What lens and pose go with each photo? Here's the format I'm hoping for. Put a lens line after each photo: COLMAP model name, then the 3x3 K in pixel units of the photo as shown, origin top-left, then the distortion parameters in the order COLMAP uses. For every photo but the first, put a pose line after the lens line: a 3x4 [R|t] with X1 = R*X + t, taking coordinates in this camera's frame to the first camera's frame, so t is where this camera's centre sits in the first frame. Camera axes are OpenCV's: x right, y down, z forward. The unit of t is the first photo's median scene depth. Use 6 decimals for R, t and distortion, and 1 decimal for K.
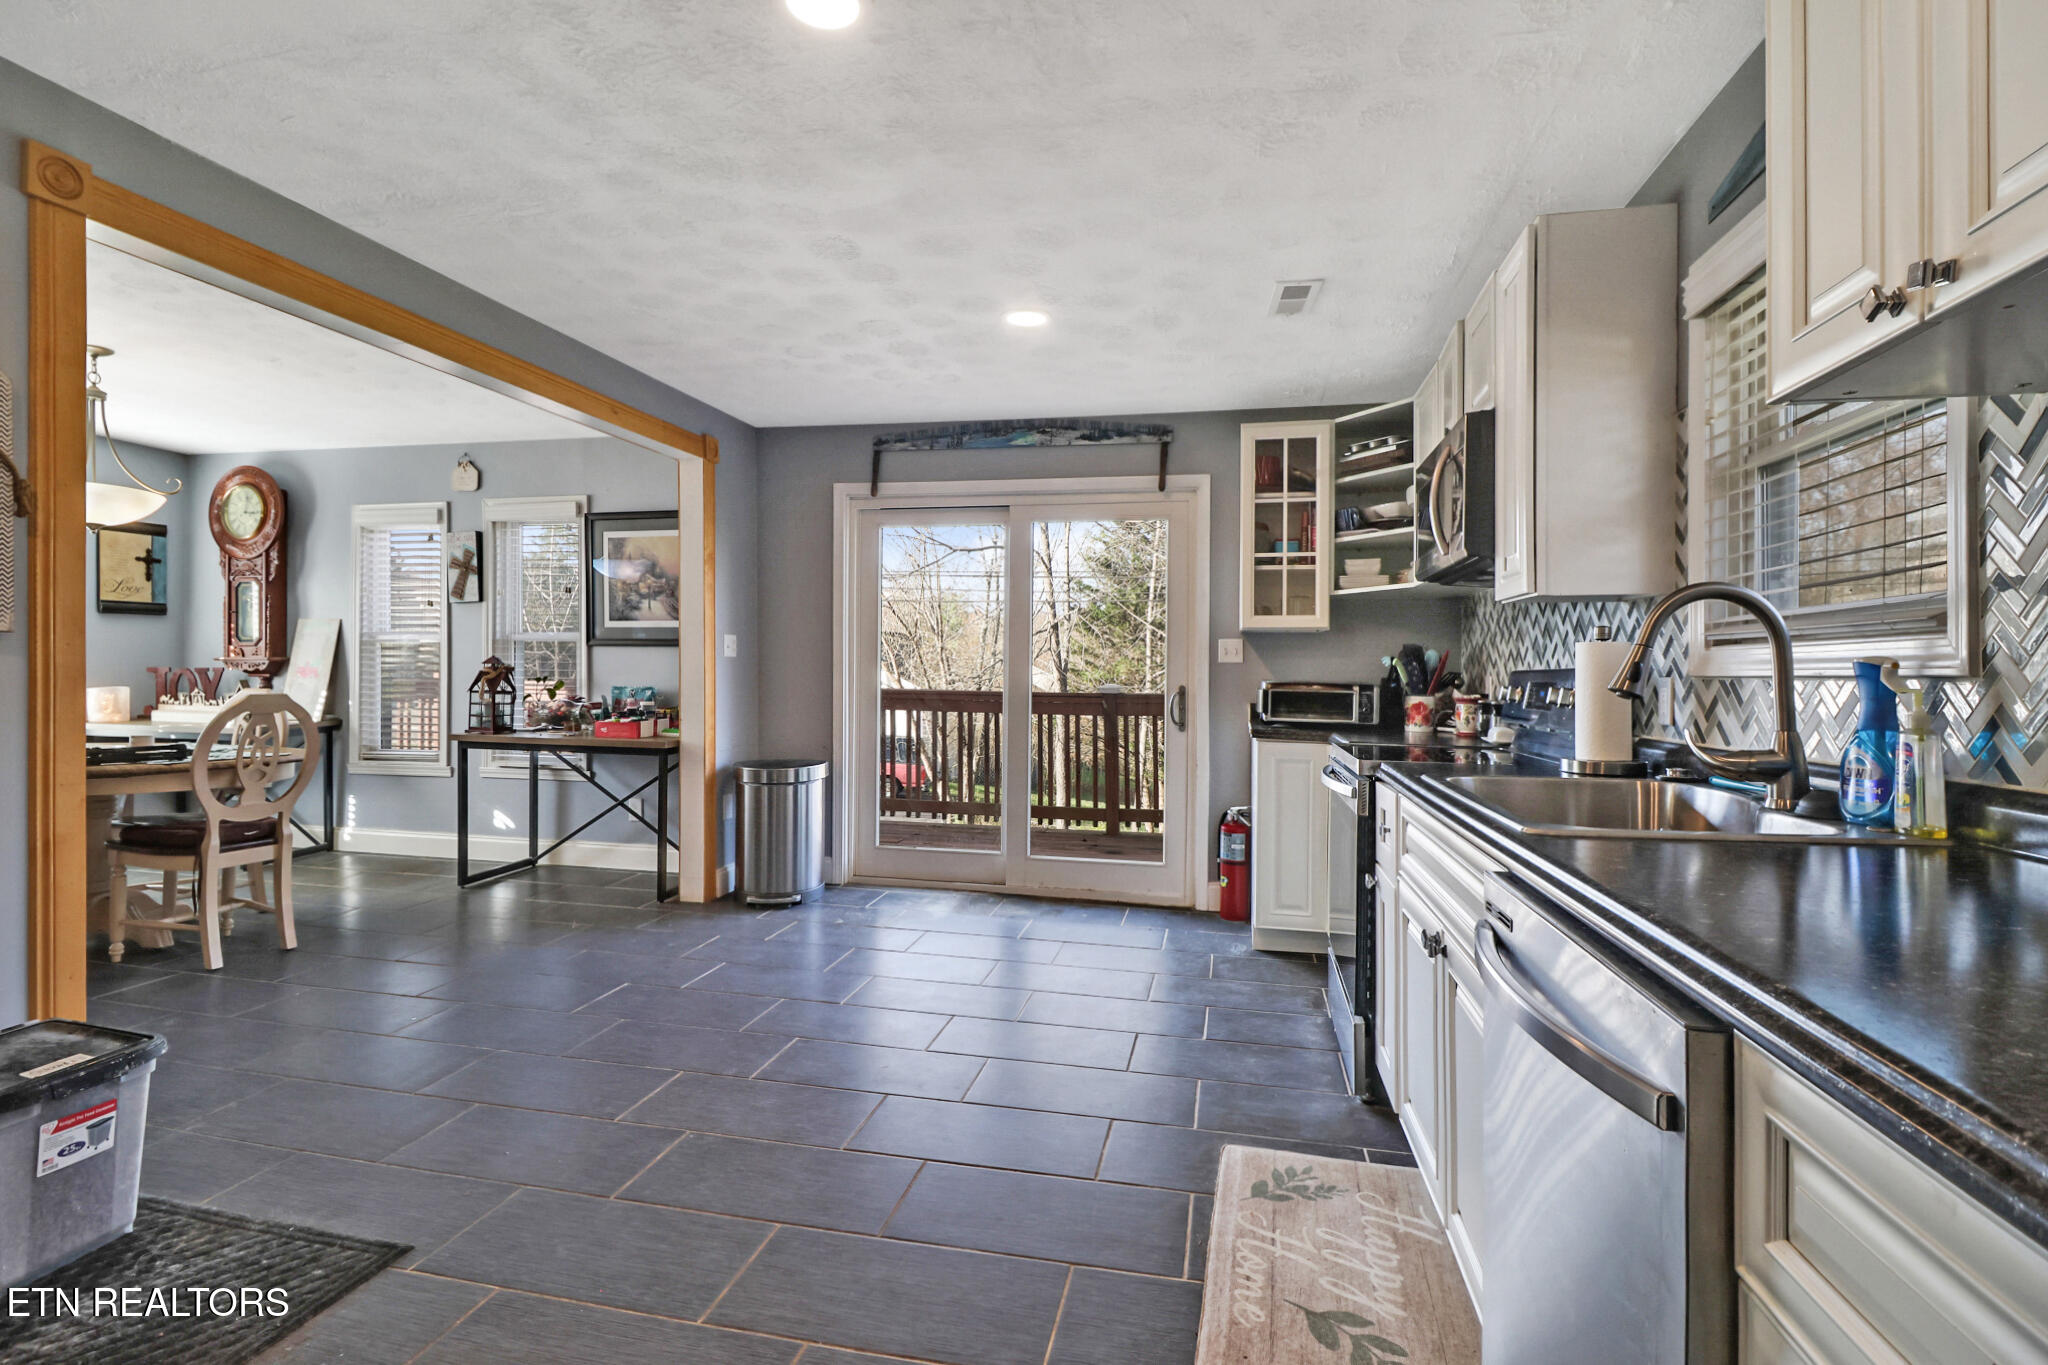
lens RADIAL K [[953.4, 0, 1026.8], [0, 953.4, 665.5], [0, 0, 1]] dist [0.015299, -0.017619]
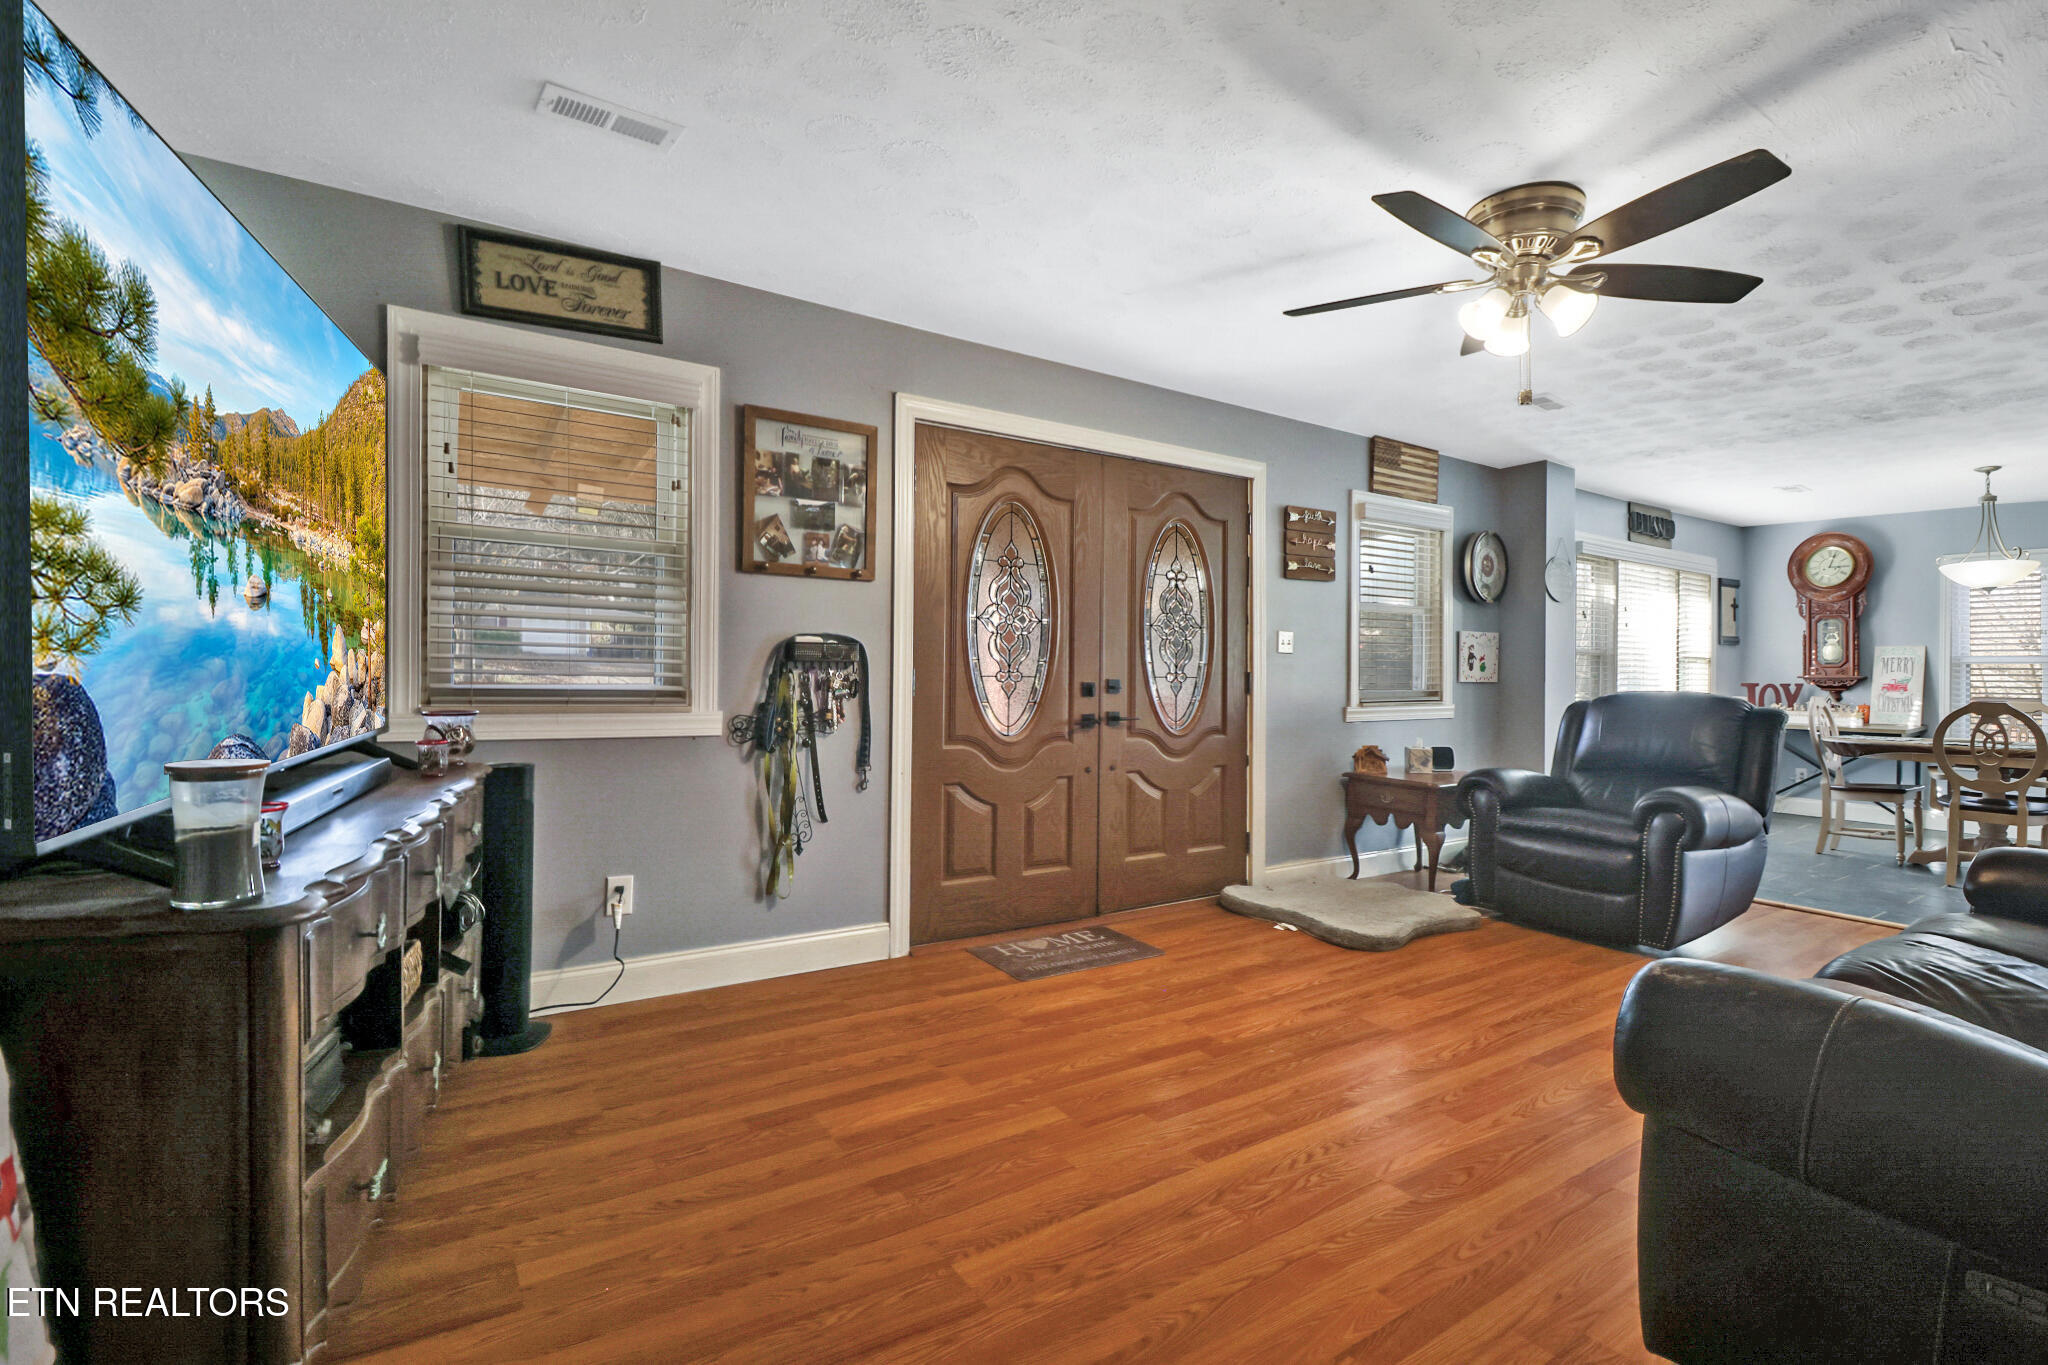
lens RADIAL K [[943.6, 0, 1029.6], [0, 943.6, 669.6], [0, 0, 1]] dist [0.000832, -0.015454]
pose [[0.725316, -0.000987, -0.688416, -0.956658], [-0.003899, 0.999977, -0.005542, -0.007642], [0.688406, 0.006703, 0.725295, -0.930836]]
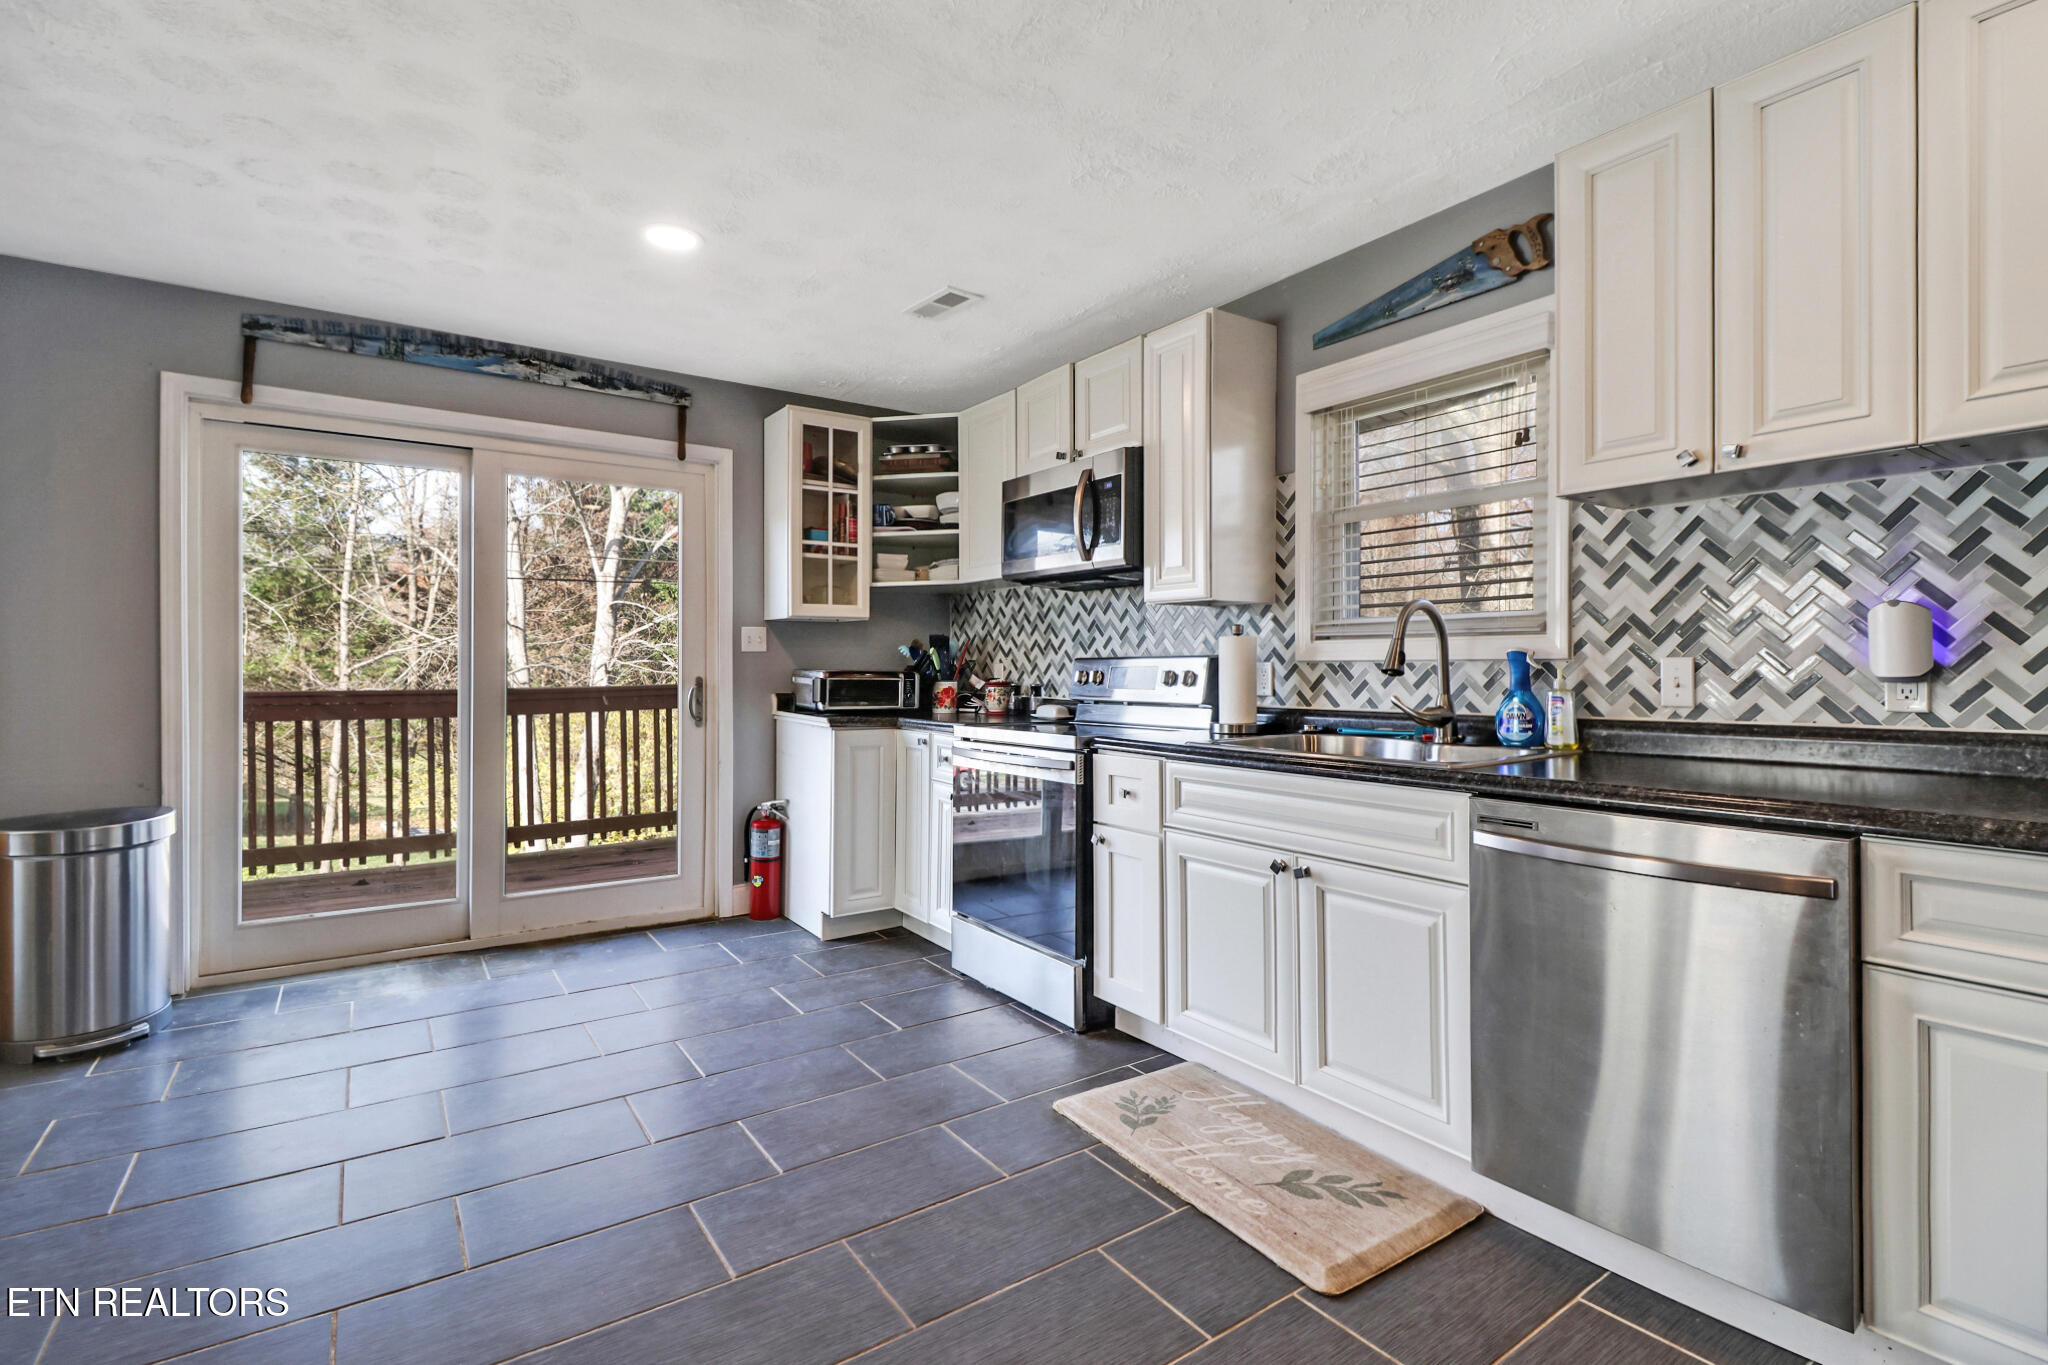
lens RADIAL K [[953.4, 0, 1026.8], [0, 953.4, 665.5], [0, 0, 1]] dist [0.015299, -0.017619]
pose [[0.680659, -0.011701, 0.732507, -0.319188], [0.002639, 0.999905, 0.013520, -0.001301], [-0.732596, -0.007270, 0.680625, 0.160884]]
